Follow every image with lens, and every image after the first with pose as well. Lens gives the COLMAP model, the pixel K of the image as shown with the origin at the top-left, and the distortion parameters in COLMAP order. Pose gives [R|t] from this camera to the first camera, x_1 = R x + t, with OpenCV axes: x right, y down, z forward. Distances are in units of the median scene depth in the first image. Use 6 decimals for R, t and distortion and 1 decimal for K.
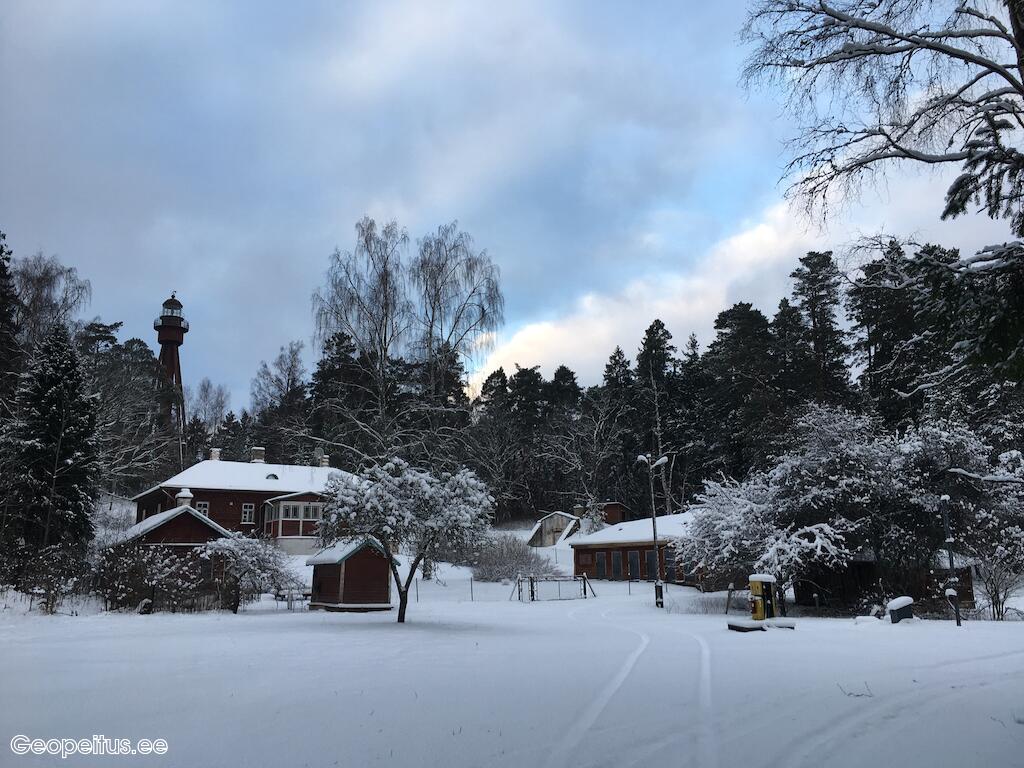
lens RADIAL K [[870.5, 0, 510.3], [0, 870.5, 383.5], [0, 0, 1]] dist [0.000871, -0.008264]
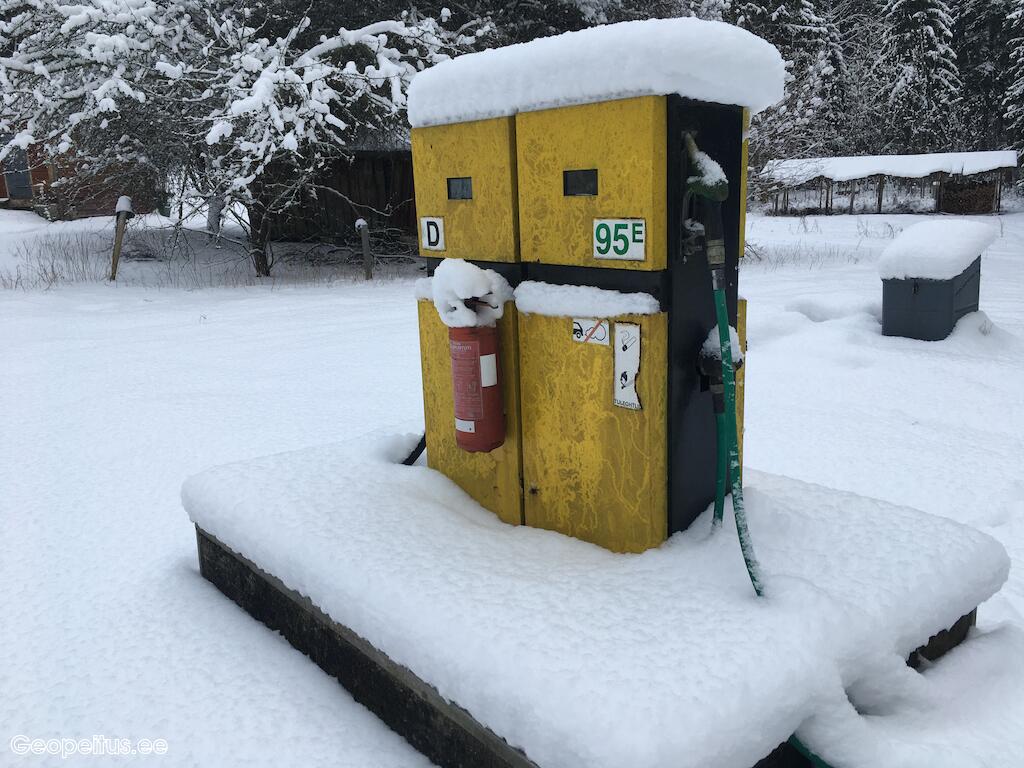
lens RADIAL K [[870.5, 0, 510.2], [0, 870.5, 383.4], [0, 0, 1]] dist [0.000871, -0.008264]
pose [[0.779257, -0.141461, 0.610531, 0.153099], [-0.123548, 0.920397, 0.370950, 0.152865], [-0.614406, -0.364496, 0.699748, 0.643963]]
